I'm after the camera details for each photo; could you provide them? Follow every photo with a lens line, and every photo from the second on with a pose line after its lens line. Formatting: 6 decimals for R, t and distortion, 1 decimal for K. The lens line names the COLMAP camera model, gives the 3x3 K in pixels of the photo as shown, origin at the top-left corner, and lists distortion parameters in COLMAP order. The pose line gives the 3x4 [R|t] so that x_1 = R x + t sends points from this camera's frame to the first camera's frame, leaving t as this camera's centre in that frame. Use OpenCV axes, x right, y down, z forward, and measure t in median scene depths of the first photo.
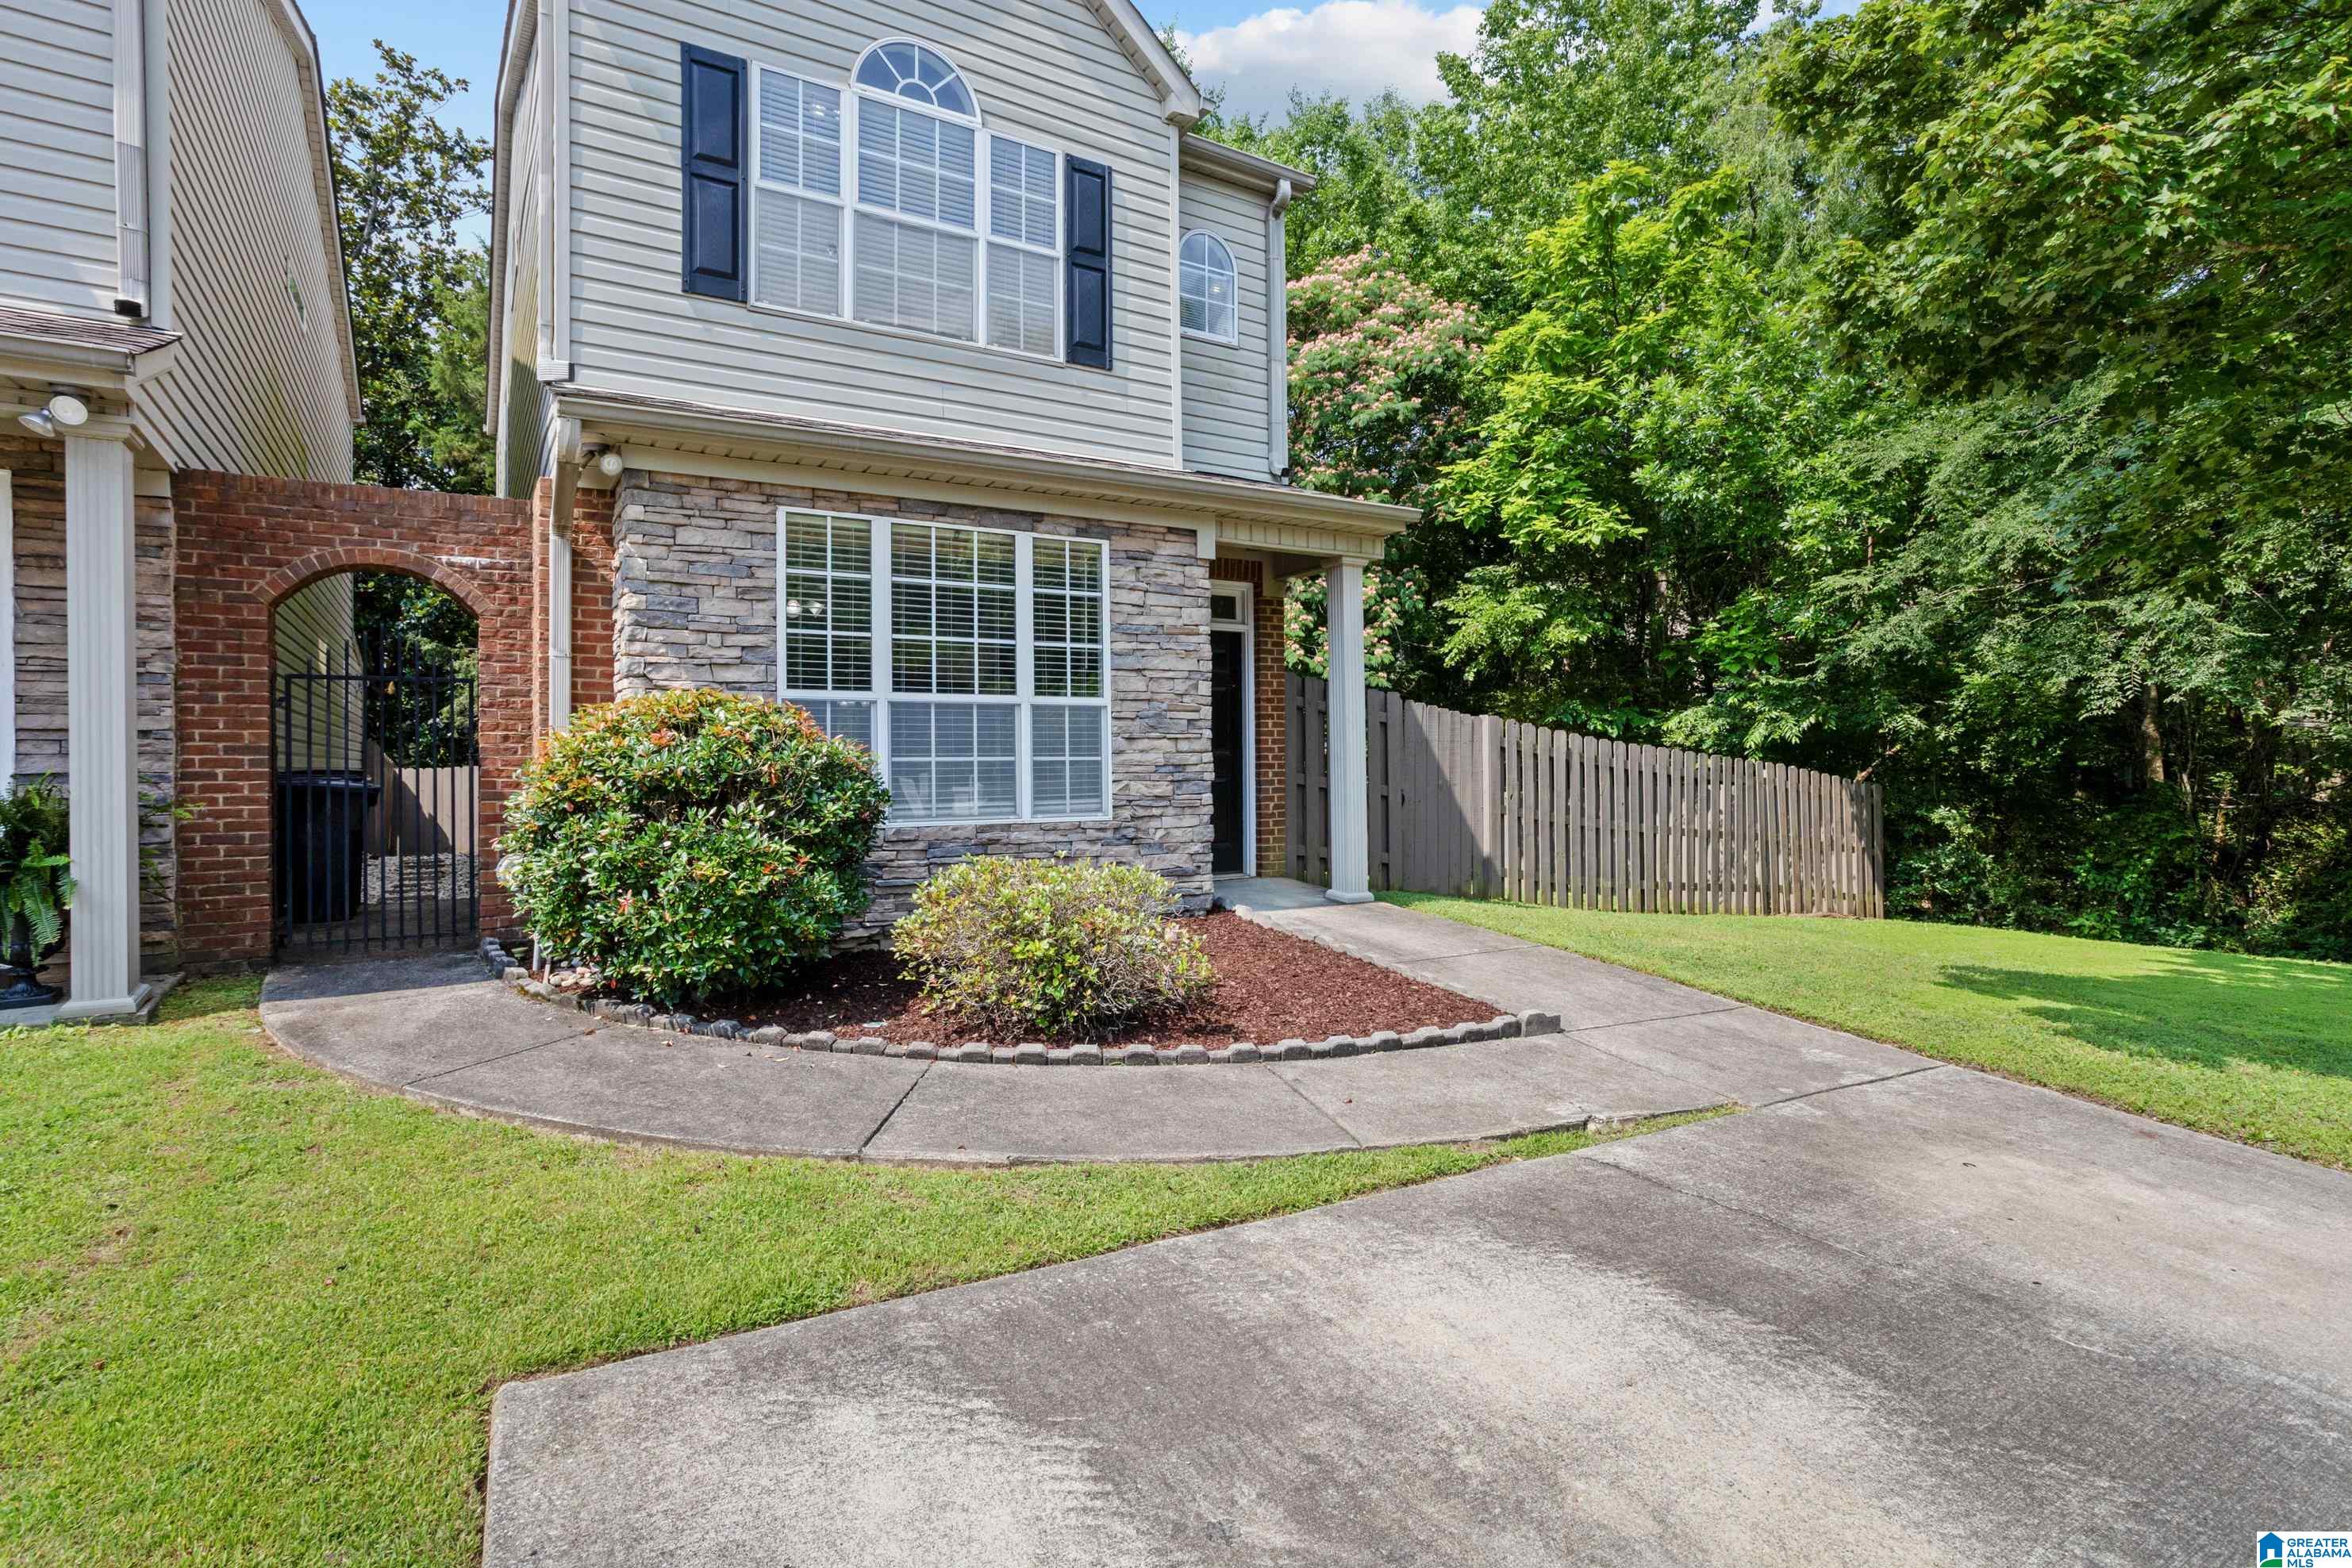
lens RADIAL K [[1160.4, 0, 1153.5], [0, 1160.4, 755.4], [0, 0, 1]] dist [-0.036830, 0.029556]
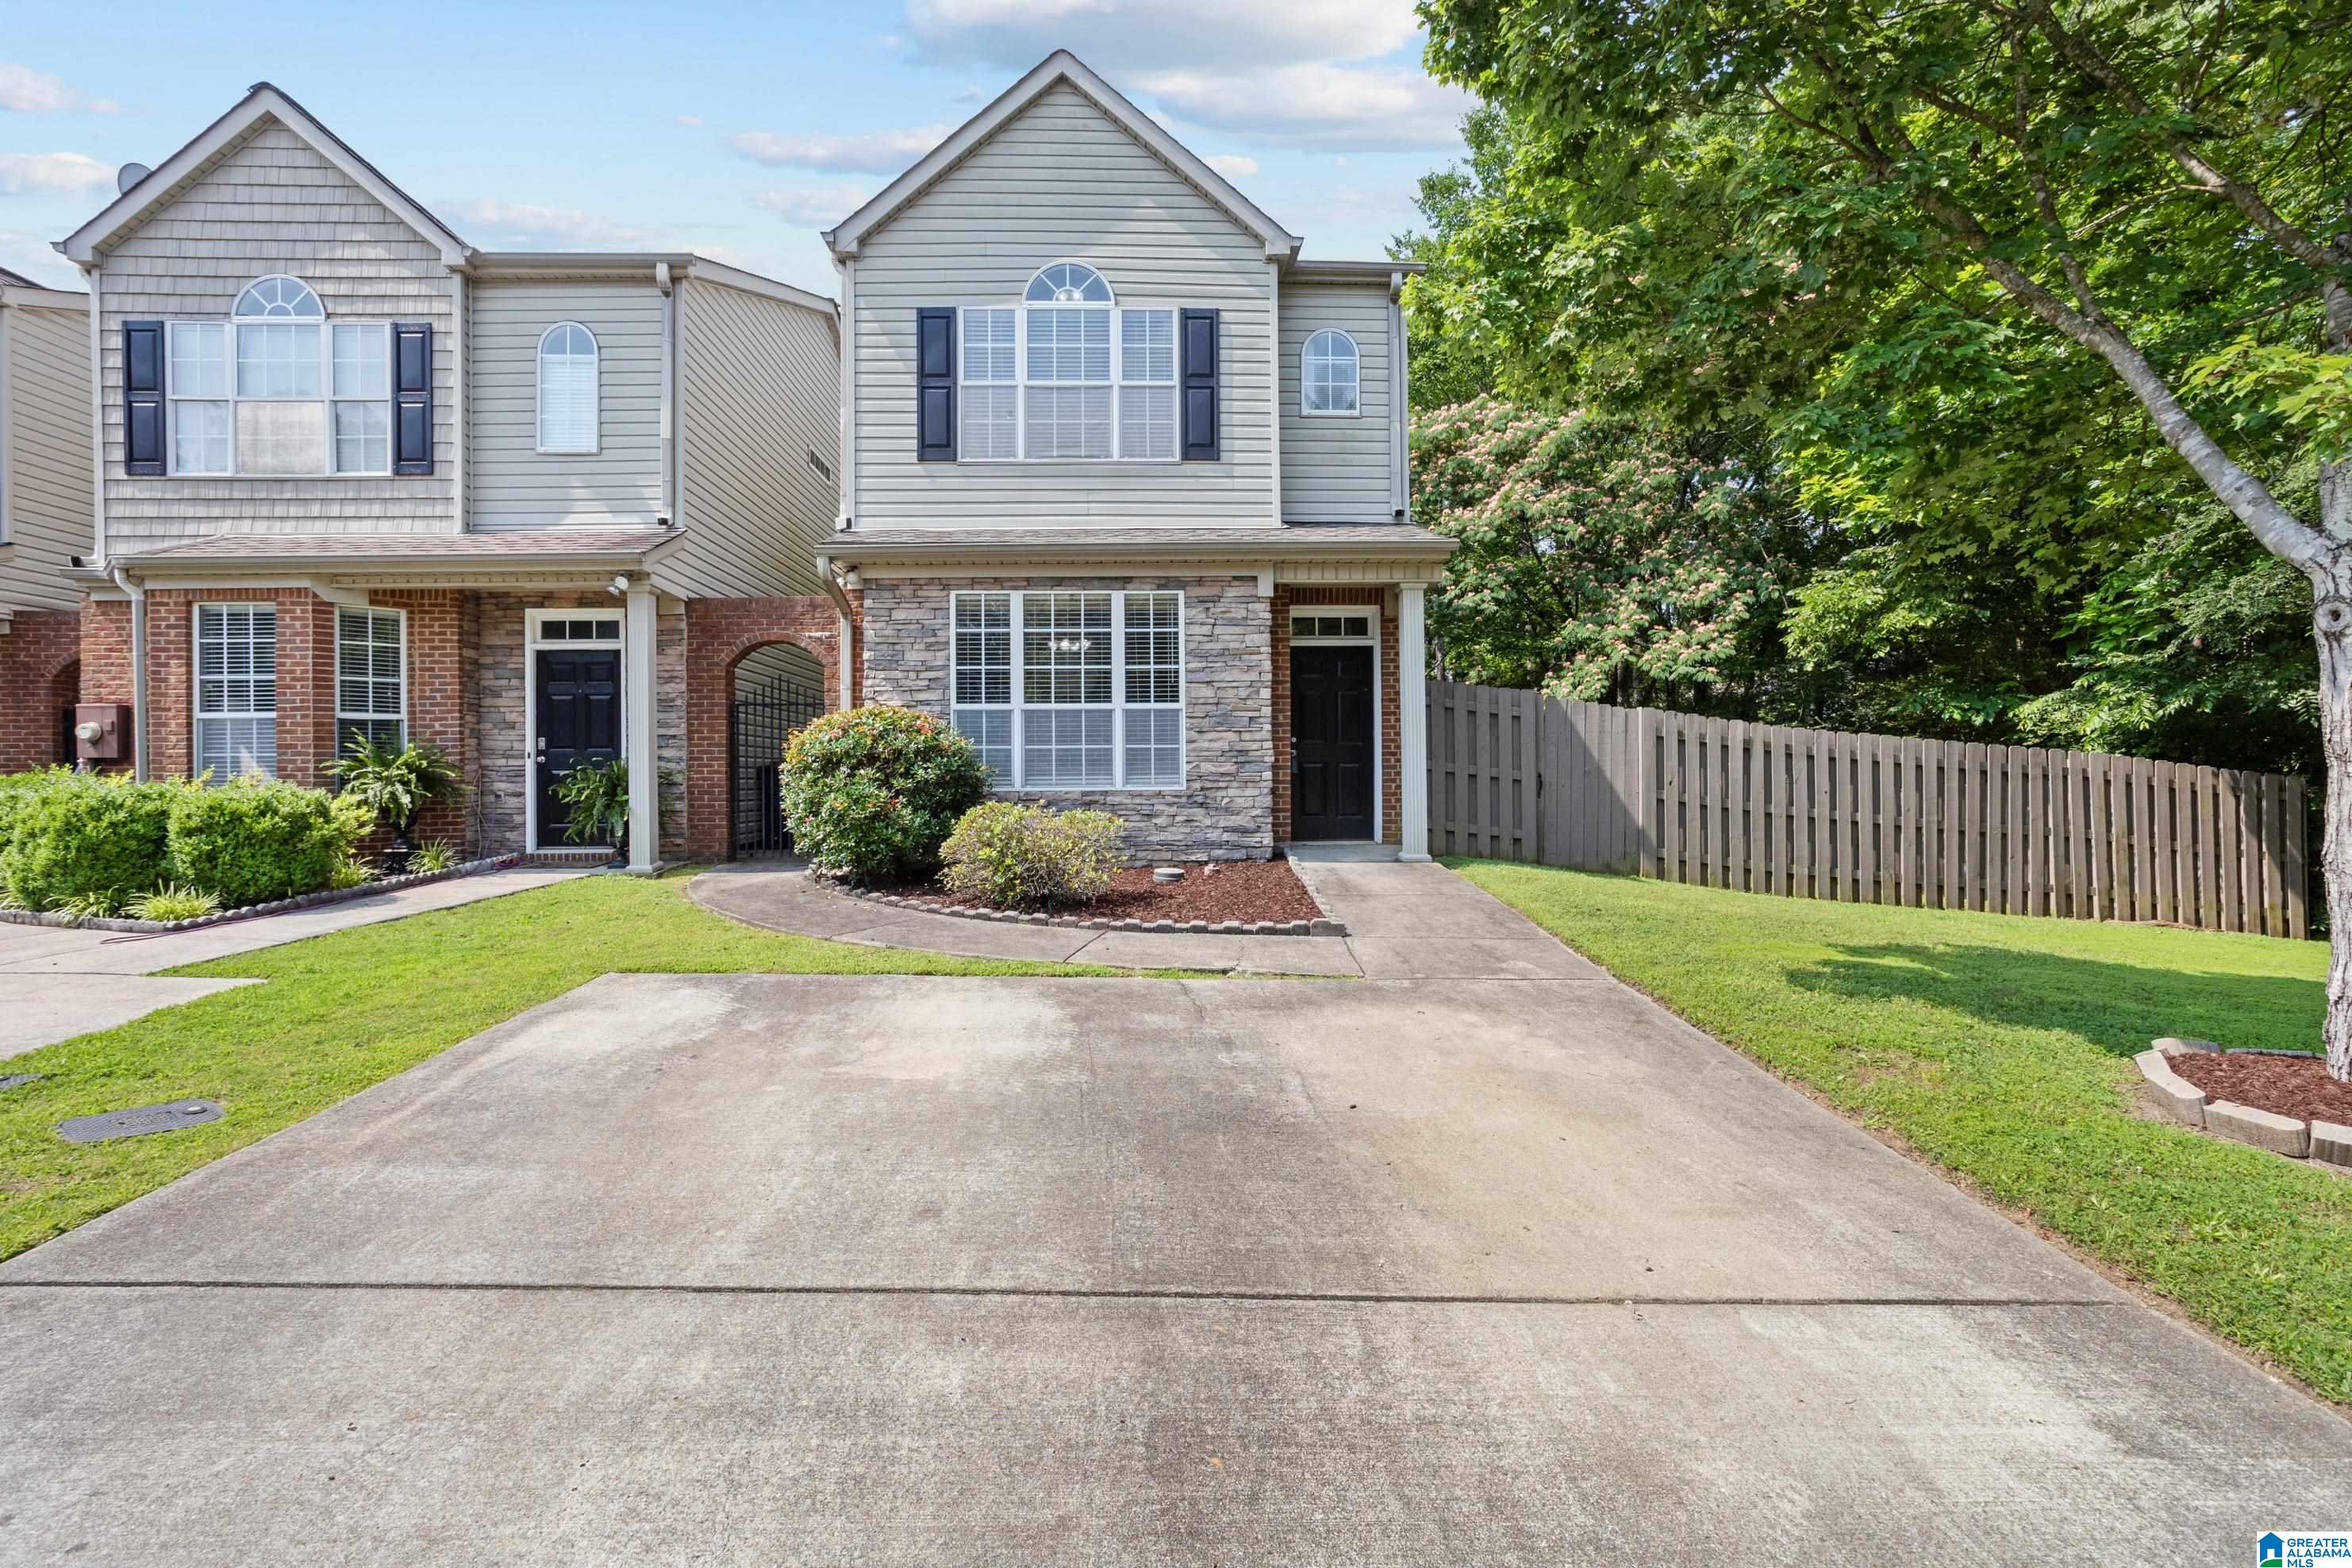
lens RADIAL K [[1140.8, 0, 1164.9], [0, 1140.8, 774.3], [0, 0, 1]] dist [-0.030739, 0.000322]
pose [[0.875618, 0.000645, -0.483003, 0.626601], [0.004571, 0.999943, 0.009621, 0.024153], [0.482982, -0.010632, 0.875566, -0.226891]]
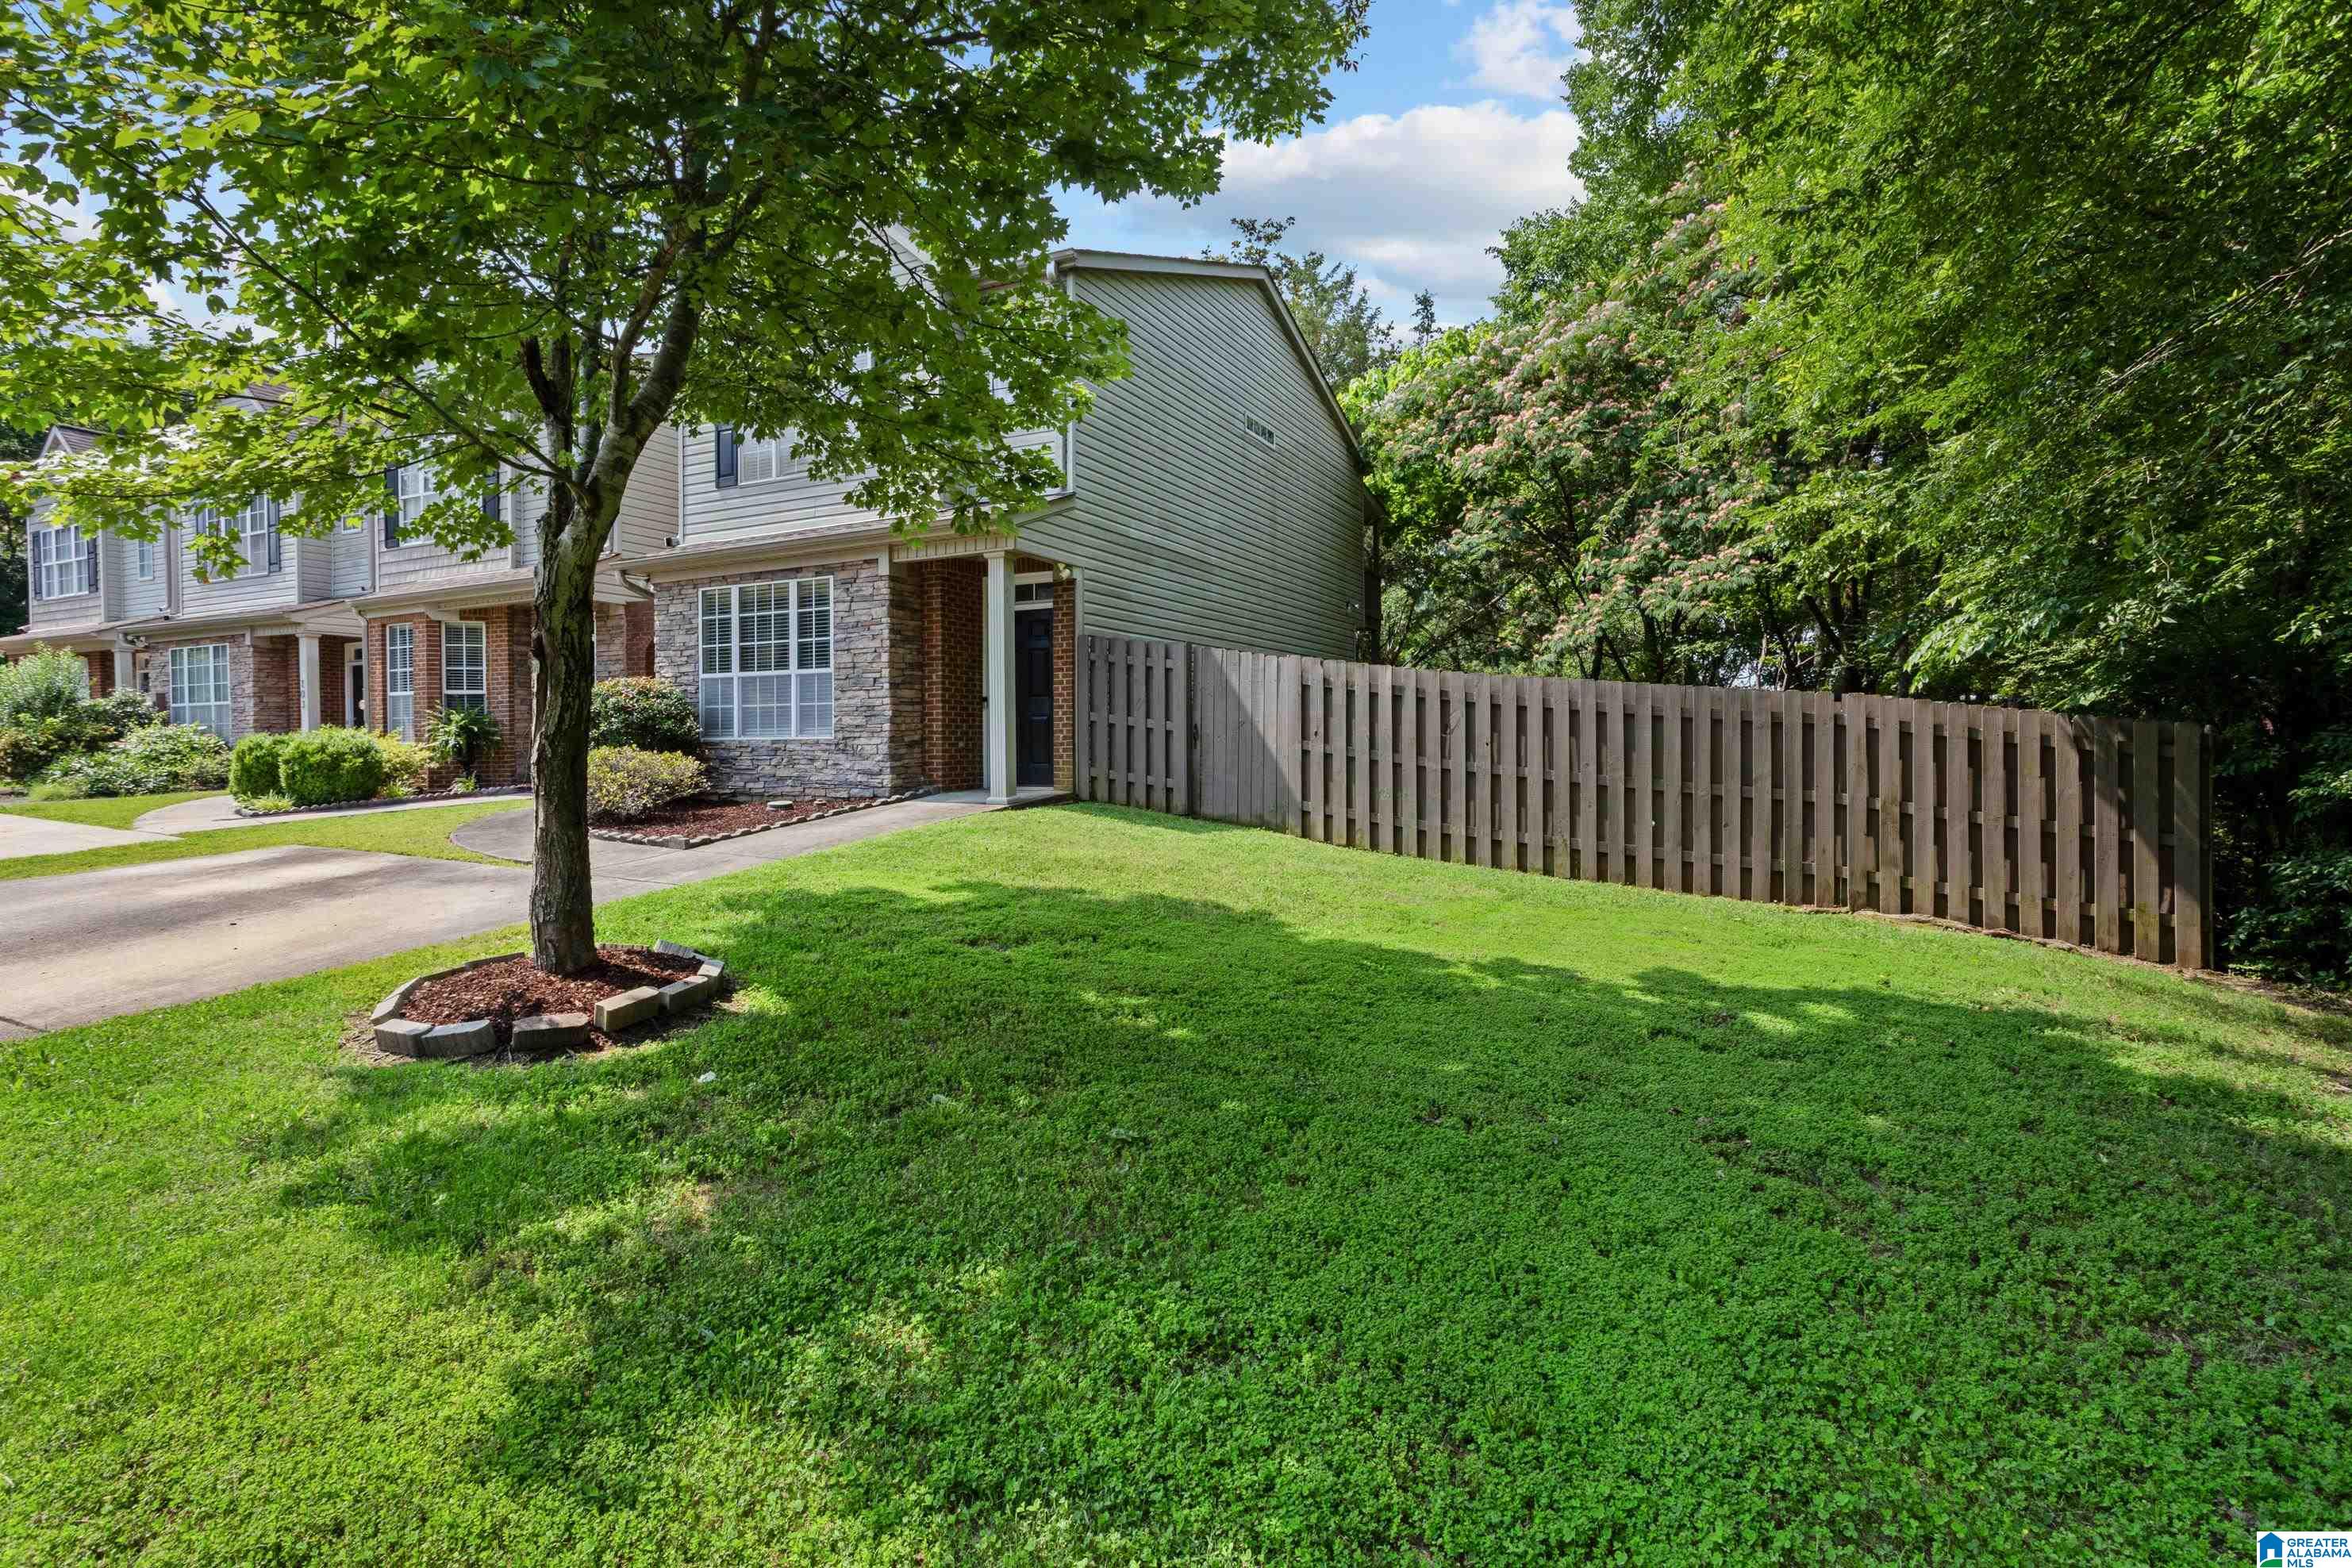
lens RADIAL K [[1160.4, 0, 1153.5], [0, 1160.4, 755.4], [0, 0, 1]] dist [-0.036830, 0.029556]
pose [[0.523646, 0.012551, -0.851844, 1.715124], [0.009327, 0.999747, 0.020464, 0.050844], [0.851885, -0.018661, 0.523396, 0.522328]]
